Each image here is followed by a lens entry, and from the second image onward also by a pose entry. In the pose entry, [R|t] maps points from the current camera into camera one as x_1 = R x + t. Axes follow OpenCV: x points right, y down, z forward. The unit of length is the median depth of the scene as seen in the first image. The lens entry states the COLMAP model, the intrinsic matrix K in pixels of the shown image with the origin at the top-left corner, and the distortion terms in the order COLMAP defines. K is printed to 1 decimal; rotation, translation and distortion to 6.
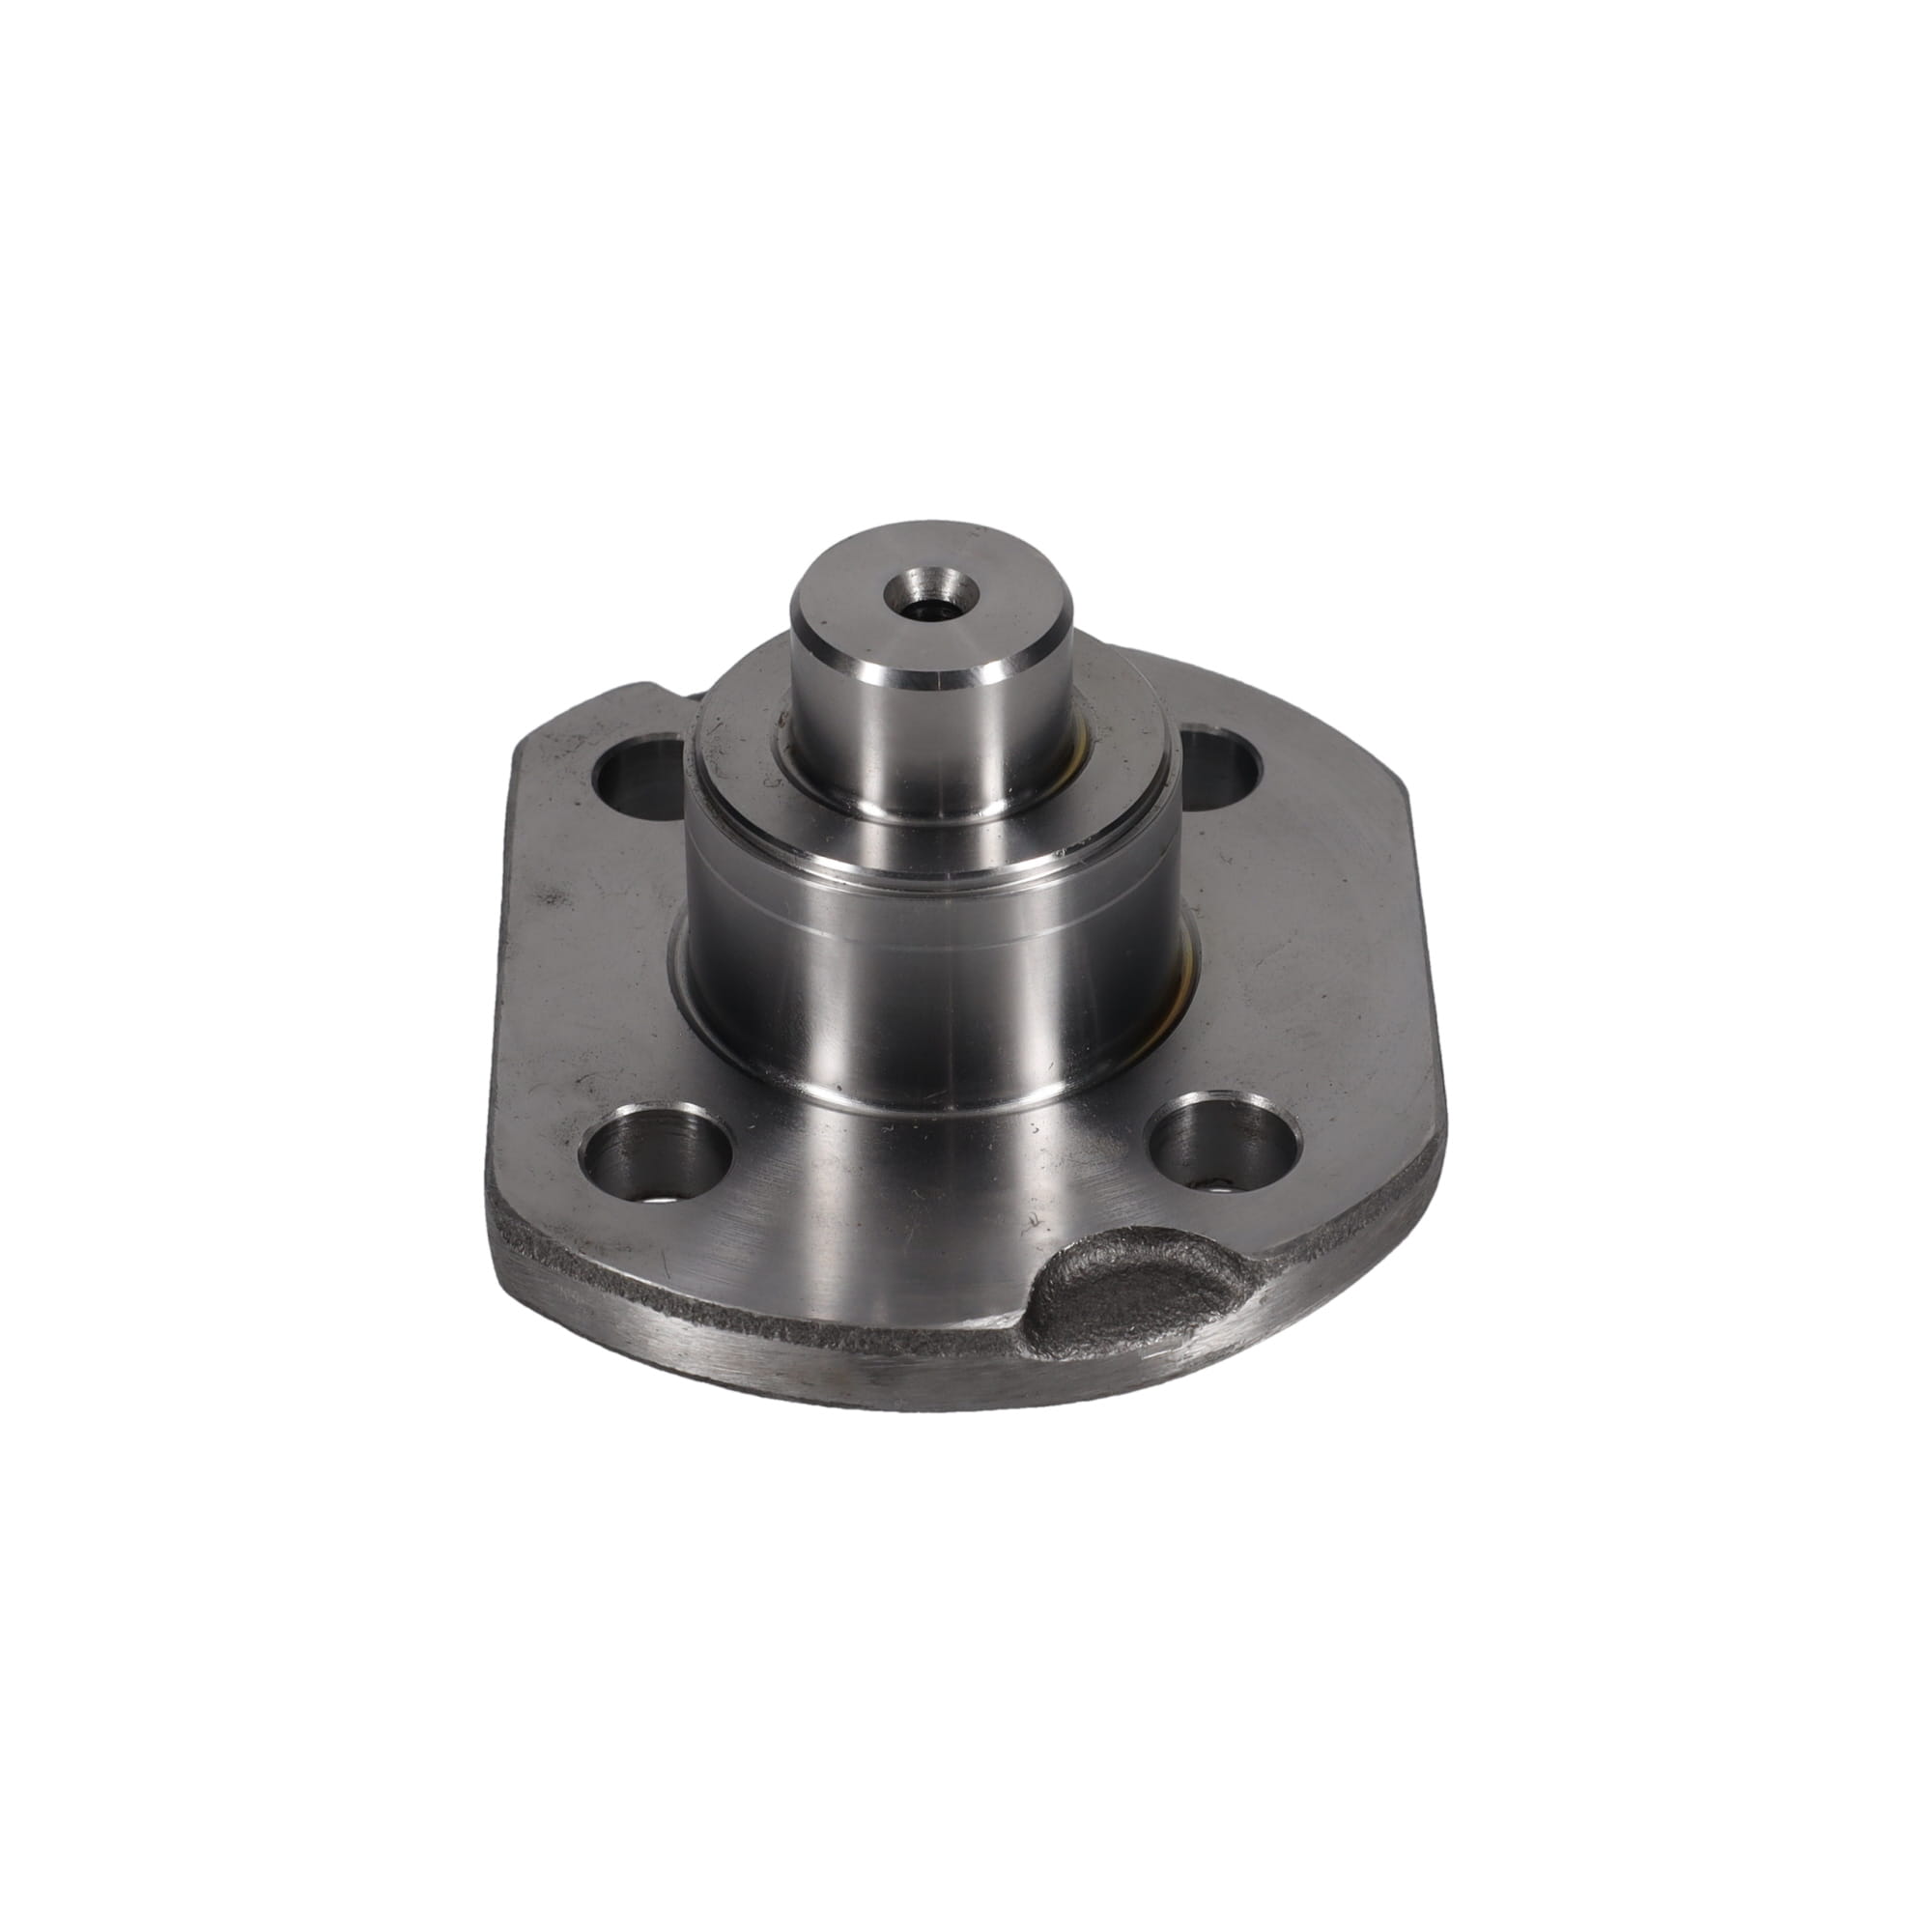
lens RADIAL K [[4882.5, 0, 965.5], [0, 4882.5, 949.9], [0, 0, 1]] dist [0.539163, 0.000000]
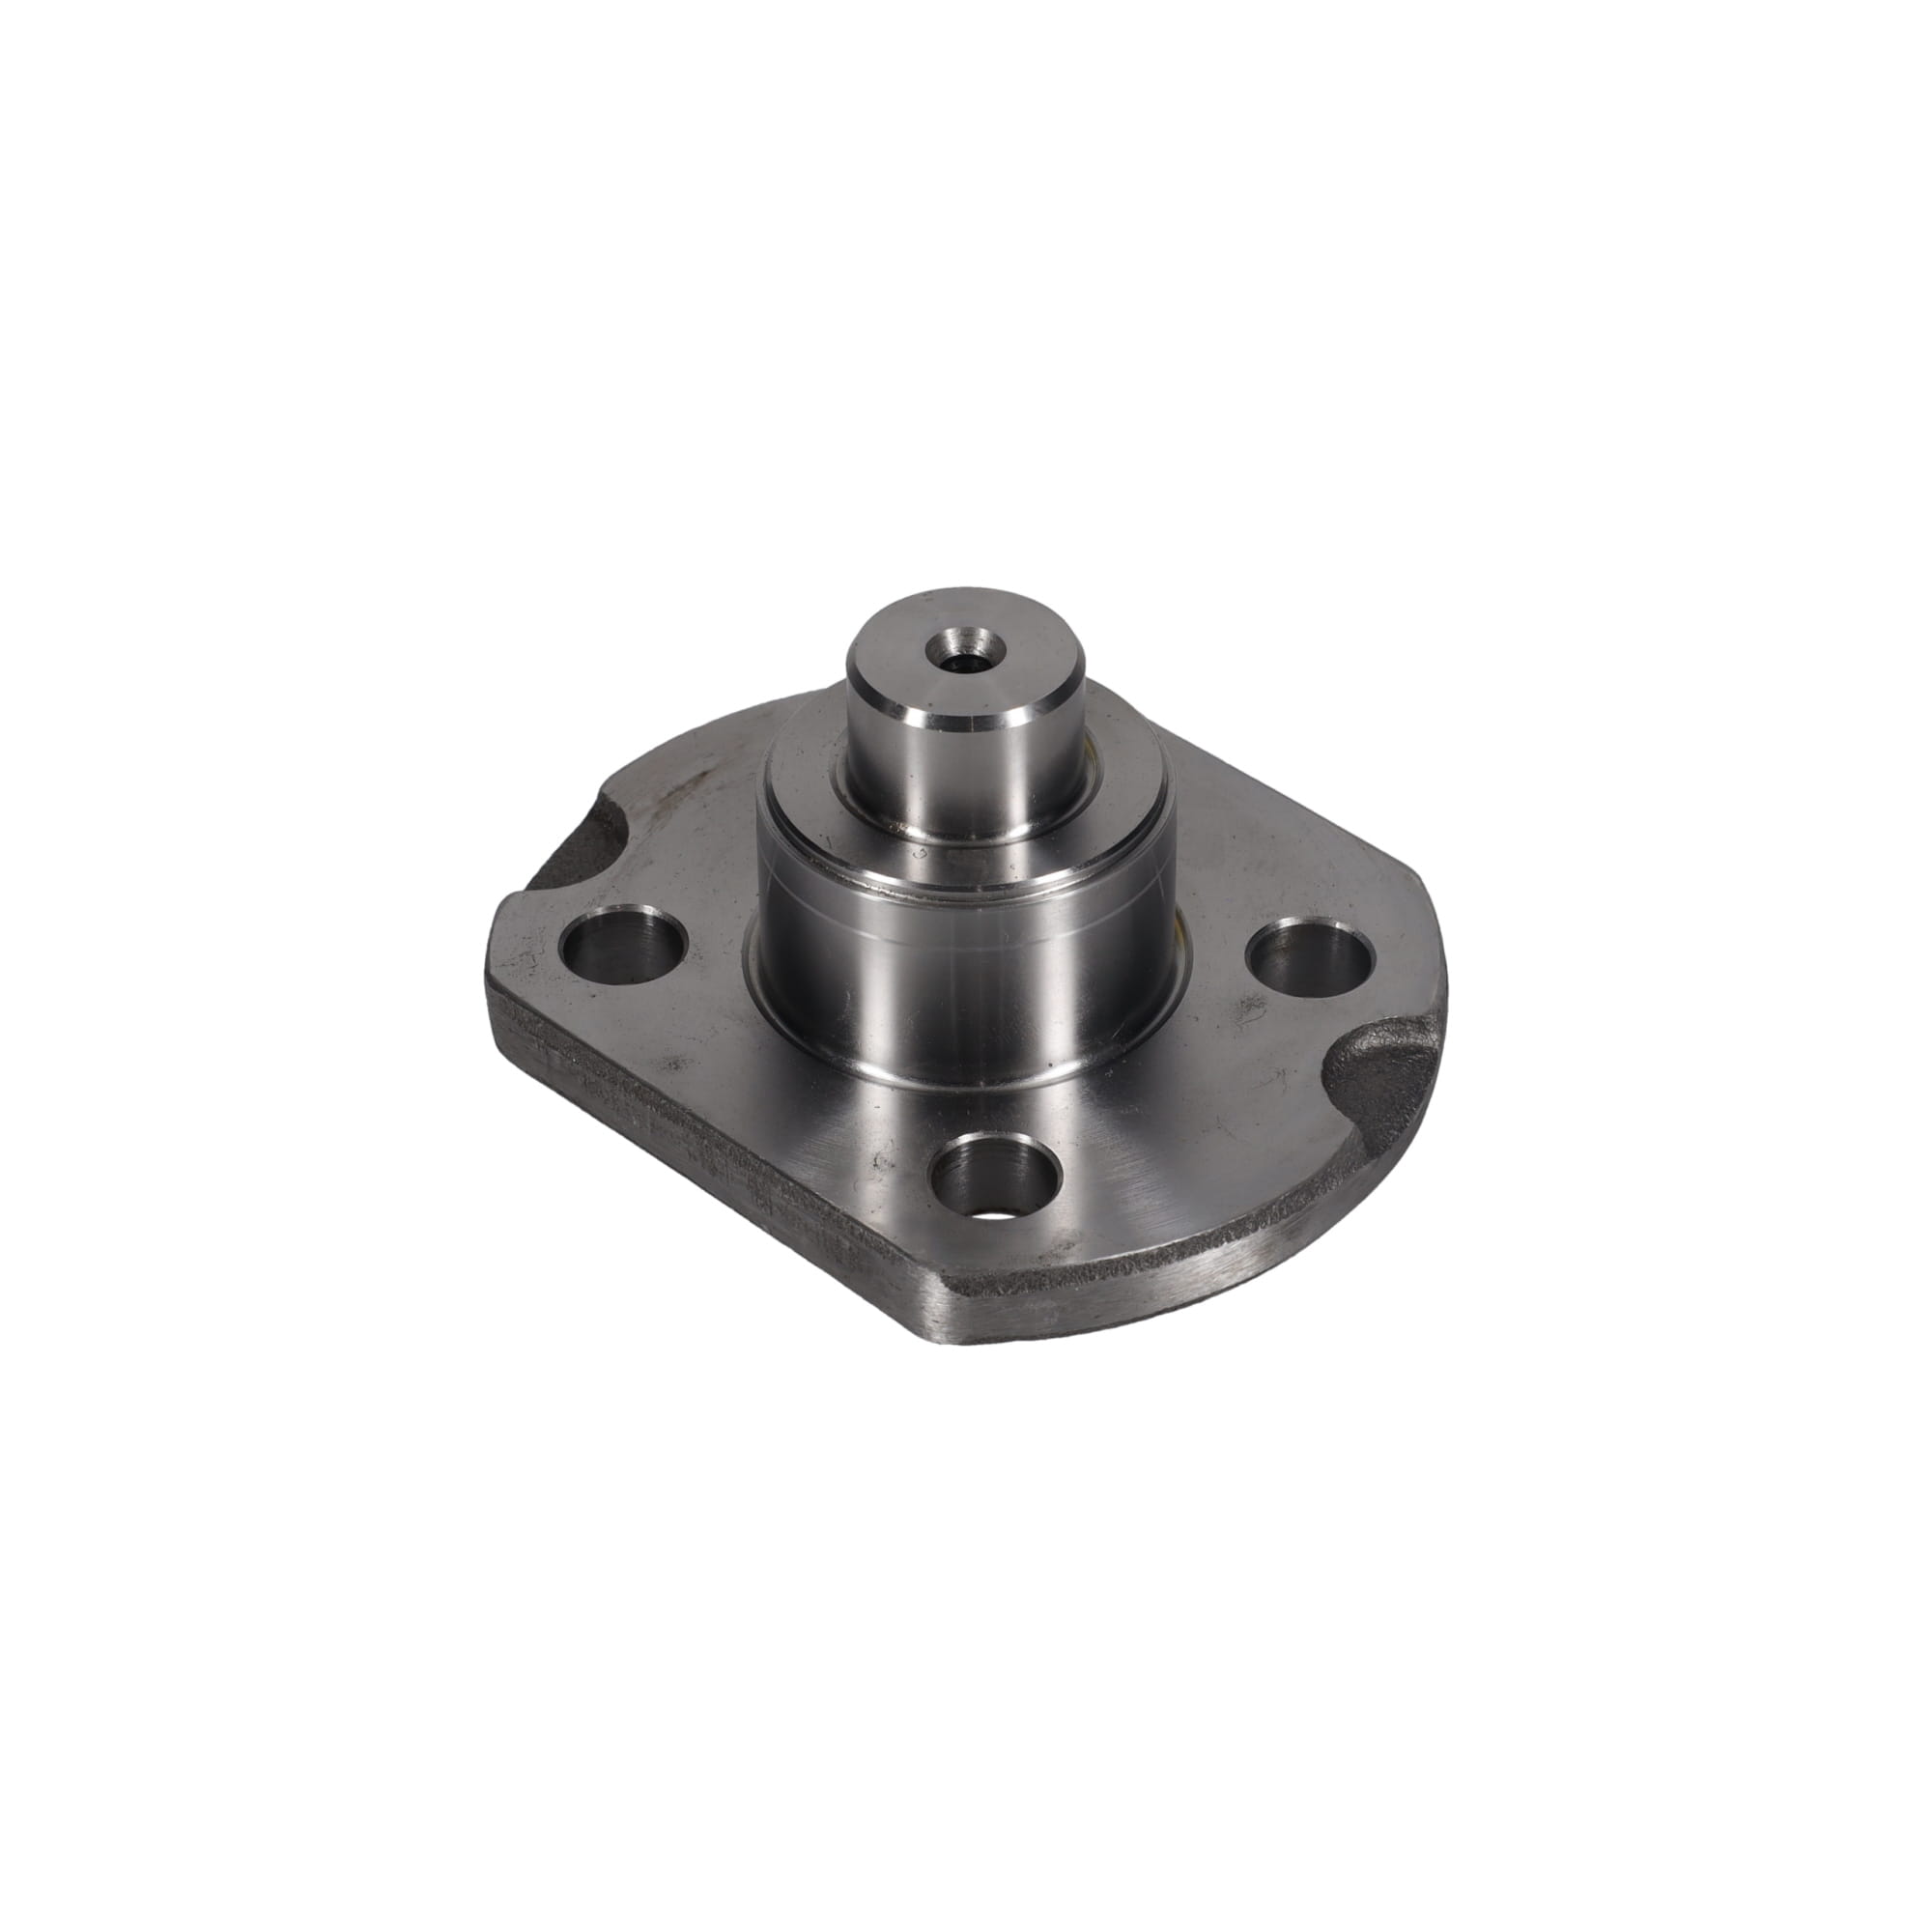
lens RADIAL K [[4882.5, 0, 955.9], [0, 4882.5, 976.5], [0, 0, 1]] dist [0.539163, 0.000000]
pose [[0.999923, -0.000034, -0.012400, 0.005395], [0.000162, 0.999947, 0.010308, -0.005924], [0.012399, -0.010309, 0.999870, -0.184310]]
